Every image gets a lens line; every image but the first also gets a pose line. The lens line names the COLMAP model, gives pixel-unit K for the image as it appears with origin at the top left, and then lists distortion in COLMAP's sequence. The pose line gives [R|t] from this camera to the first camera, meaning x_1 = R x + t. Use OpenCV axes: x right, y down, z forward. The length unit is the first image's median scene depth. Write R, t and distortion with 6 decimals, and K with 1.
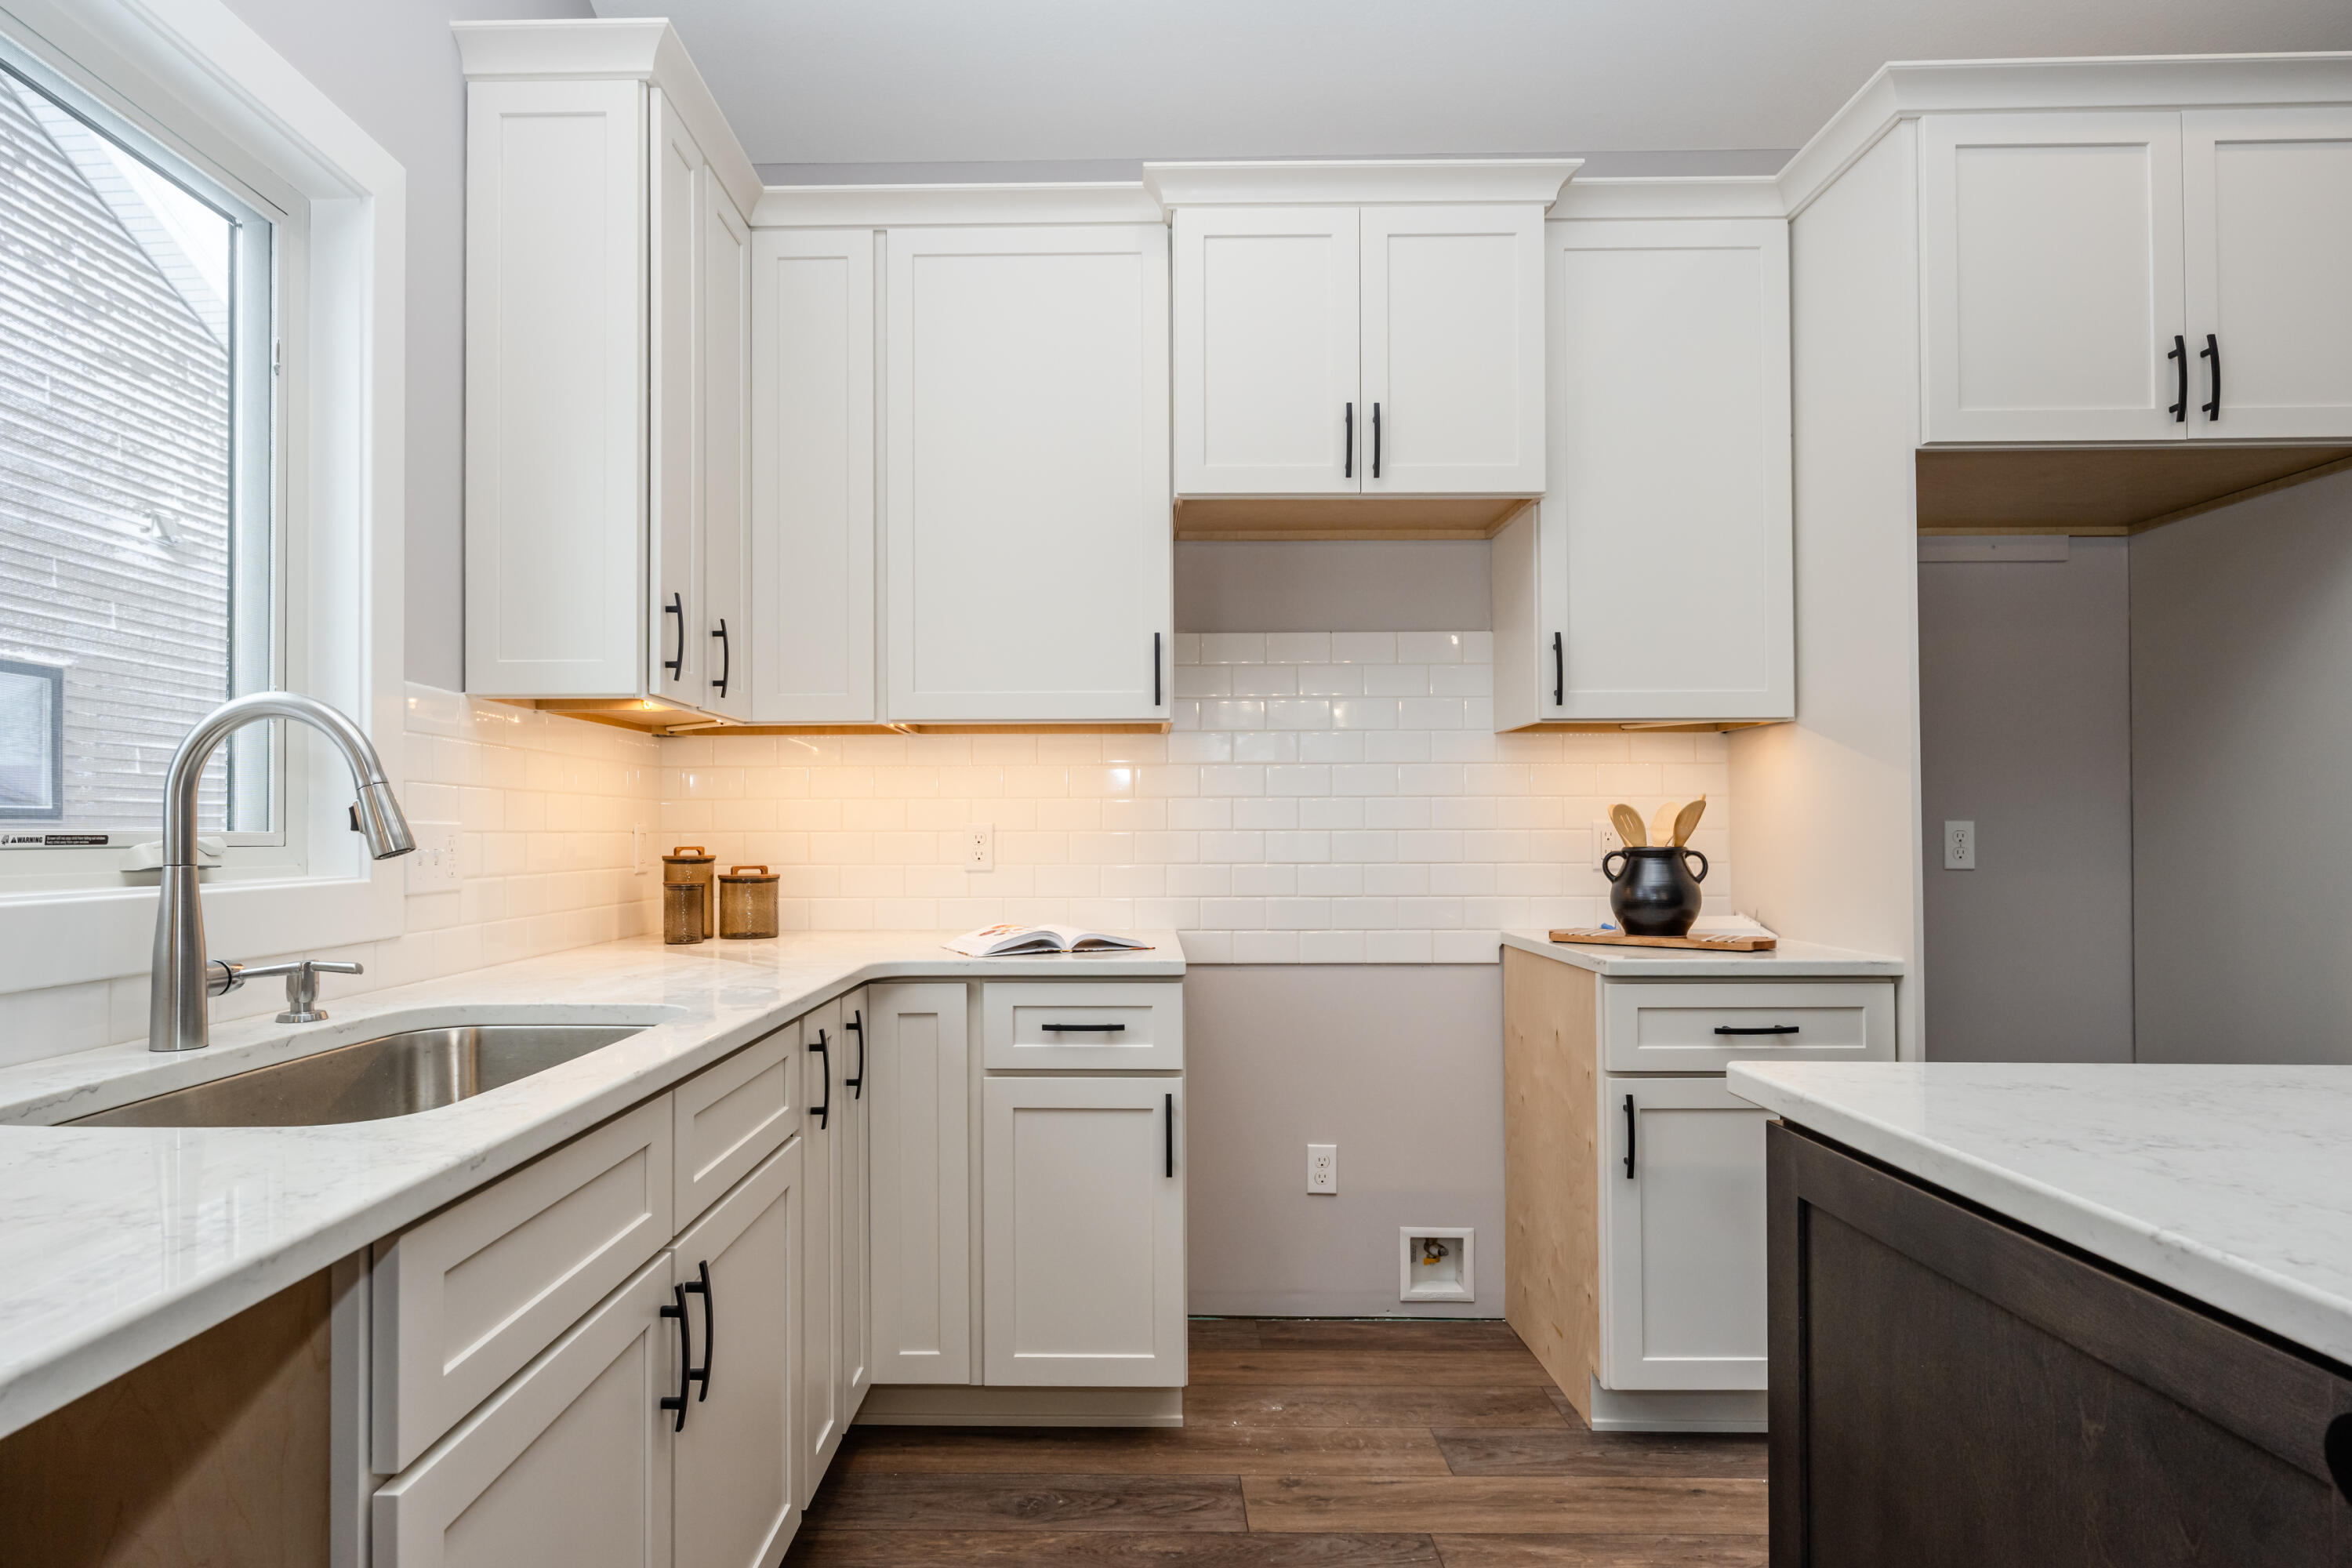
lens RADIAL K [[1263.3, 0, 1125.9], [0, 1263.3, 817.9], [0, 0, 1]] dist [0.039930, -0.000089]
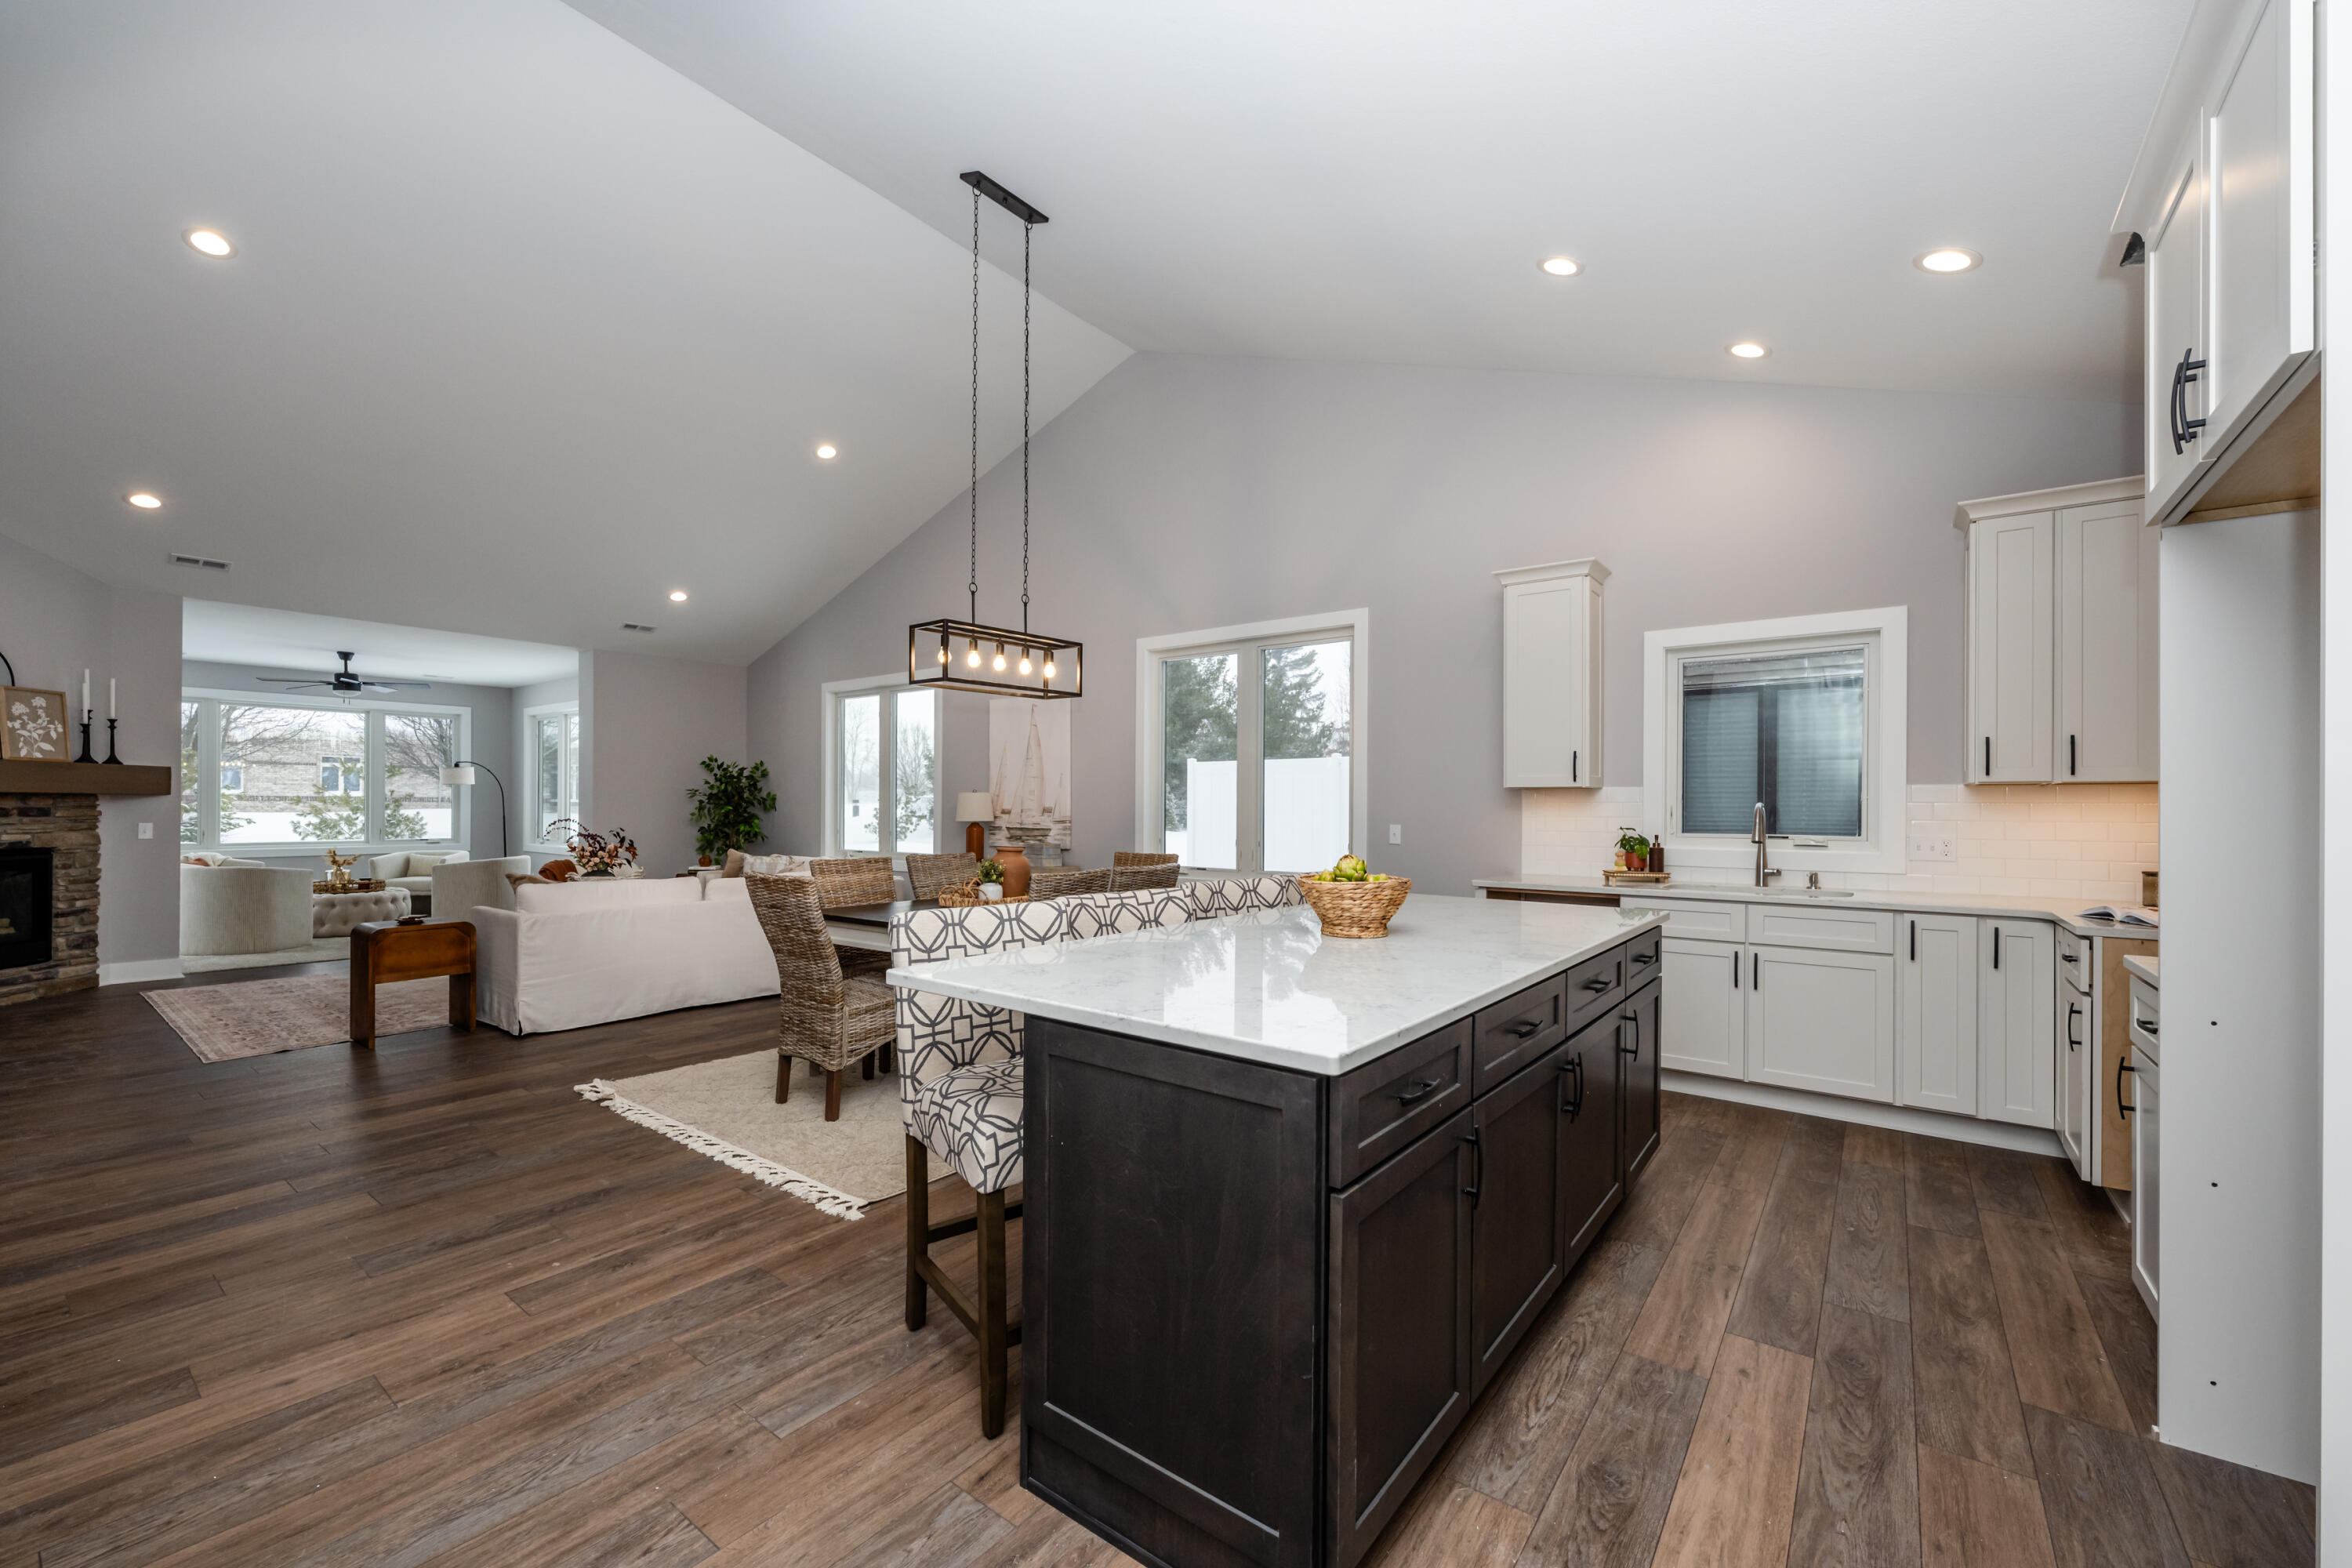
lens RADIAL K [[943.3, 0, 1159.7], [0, 943.3, 810.1], [0, 0, 1]] dist [-0.001016, -0.000064]
pose [[-0.609426, 0.001597, -0.792841, 1.626990], [0.005014, 0.999986, -0.001840, -0.042599], [0.792827, -0.005097, -0.609426, 0.727899]]
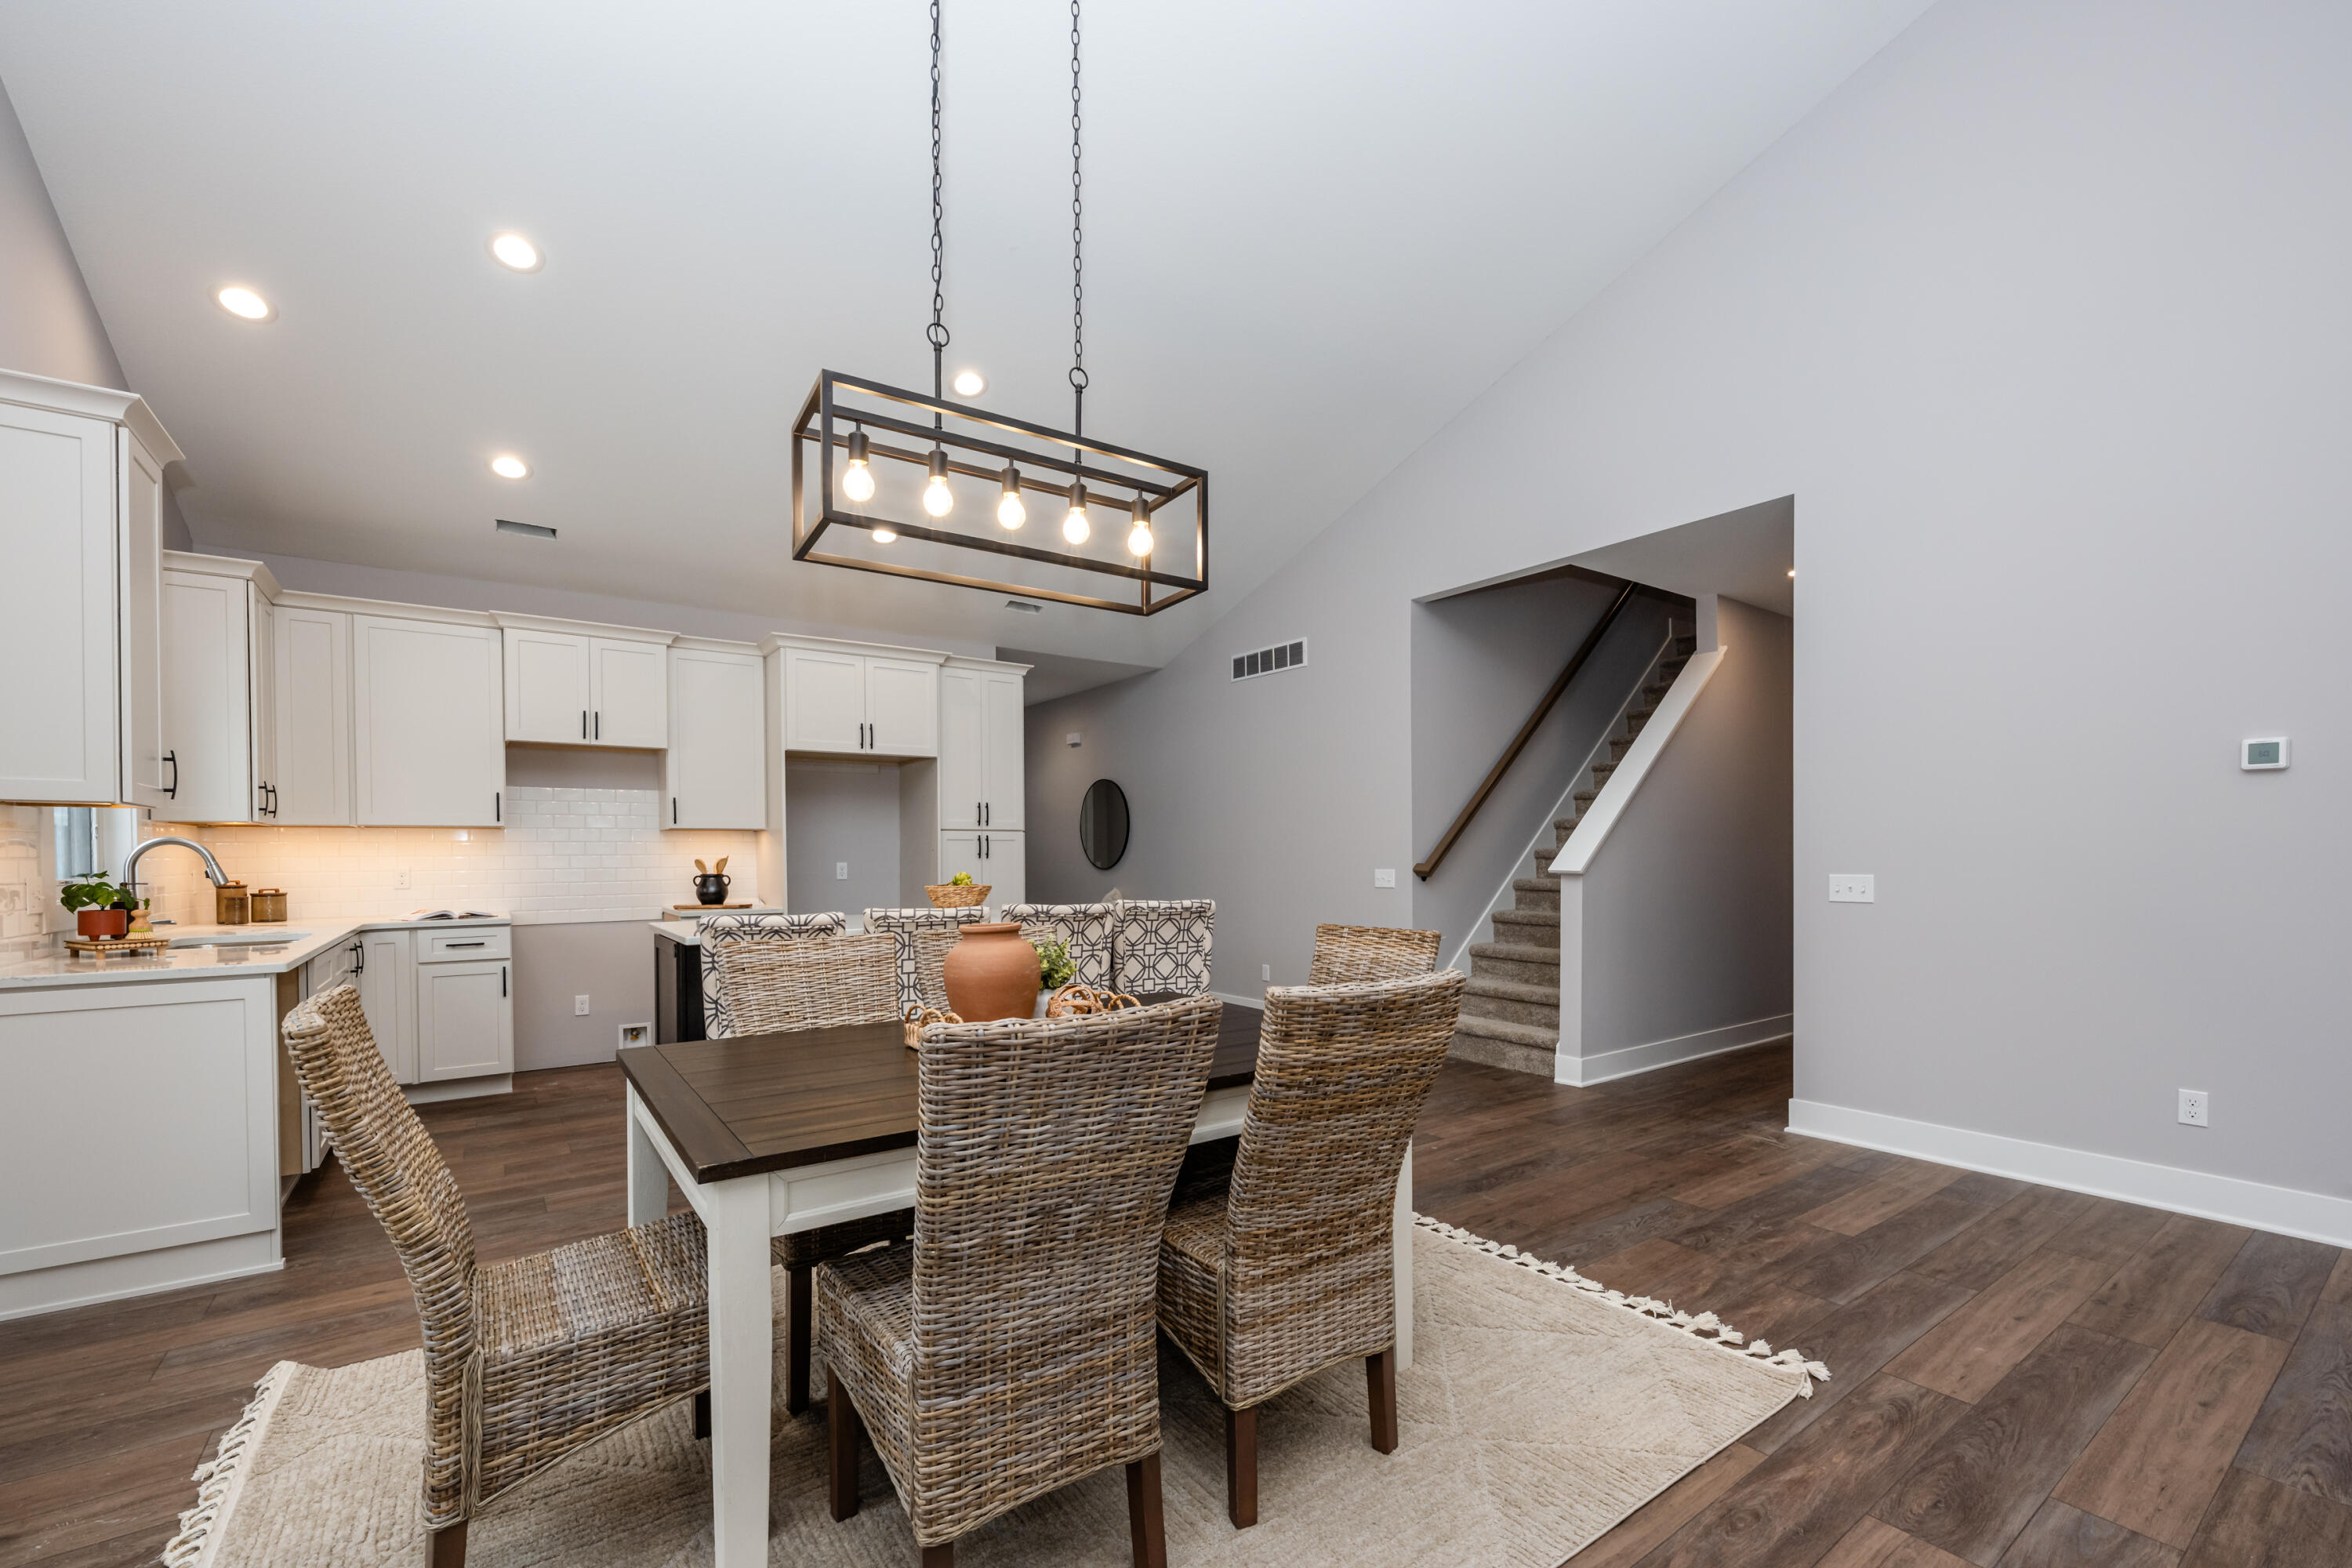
lens RADIAL K [[973.7, 0, 1183.0], [0, 973.7, 856.4], [0, 0, 1]] dist [0.012442, -0.000153]
pose [[0.806542, -0.005081, 0.591155, -0.030548], [-0.000883, 0.999952, 0.009799, -0.039772], [-0.591176, -0.008425, 0.806499, -1.432319]]
